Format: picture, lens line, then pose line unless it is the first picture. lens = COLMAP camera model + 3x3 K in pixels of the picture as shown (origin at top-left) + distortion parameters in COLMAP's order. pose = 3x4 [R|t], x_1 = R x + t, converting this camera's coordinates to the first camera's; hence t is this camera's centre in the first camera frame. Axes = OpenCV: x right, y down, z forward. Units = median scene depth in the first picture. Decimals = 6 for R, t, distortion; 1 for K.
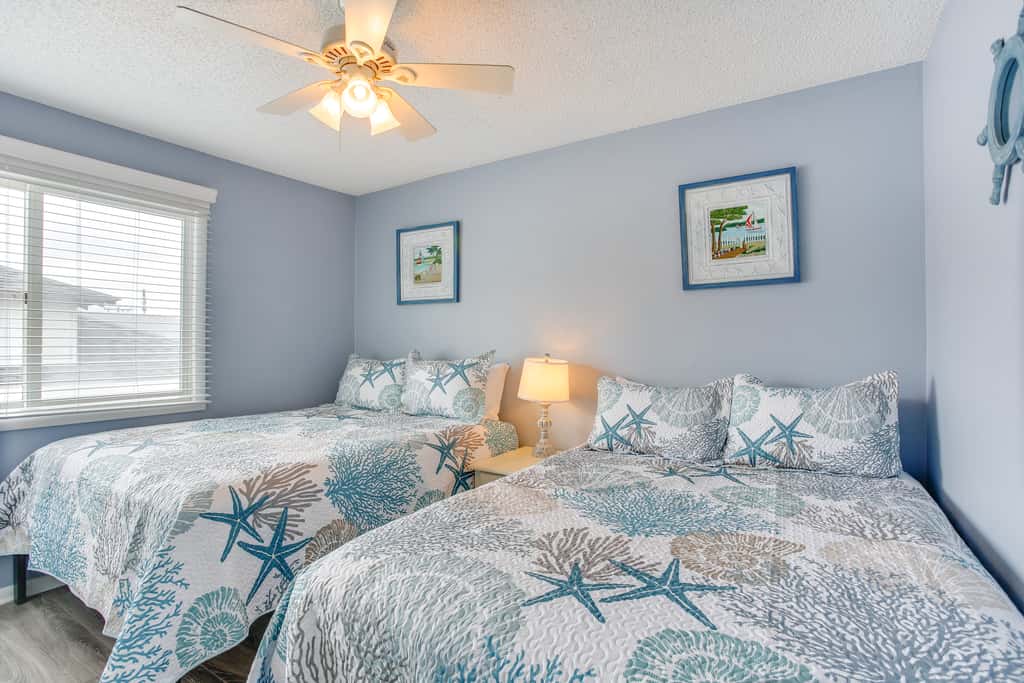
lens RADIAL K [[500.8, 0, 511.5], [0, 500.8, 334.8], [0, 0, 1]] dist [-0.075792, 0.034135]
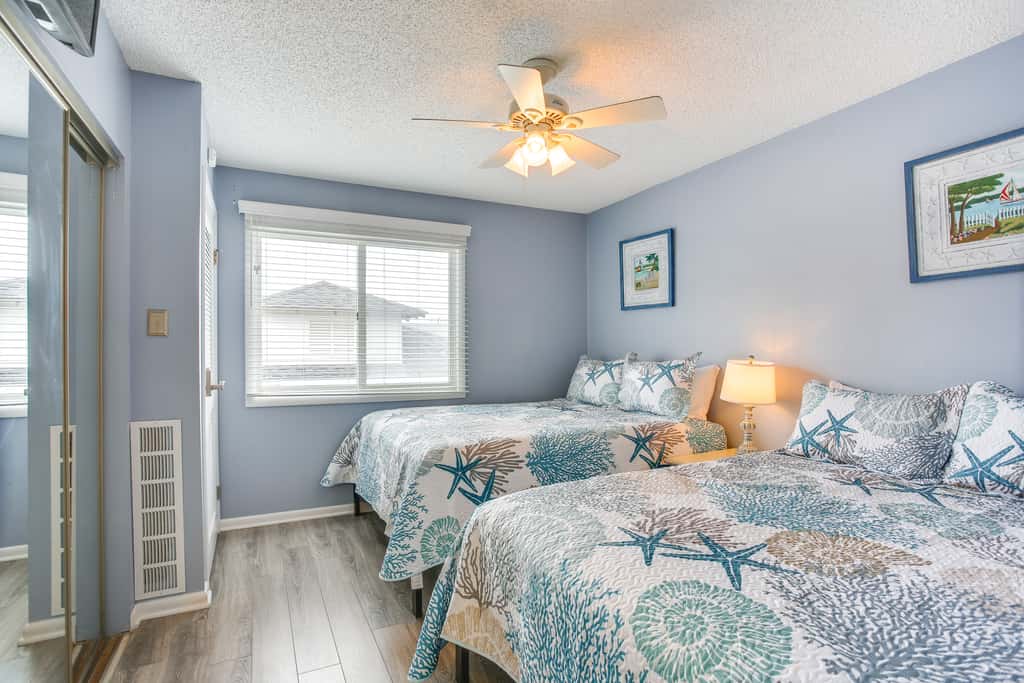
lens RADIAL K [[500.8, 0, 511.5], [0, 500.8, 334.8], [0, 0, 1]] dist [-0.075792, 0.034135]
pose [[0.859523, -0.013040, -0.510930, 0.206894], [0.008900, 0.999905, -0.010548, 0.004023], [0.511019, 0.004519, 0.859558, -0.098729]]
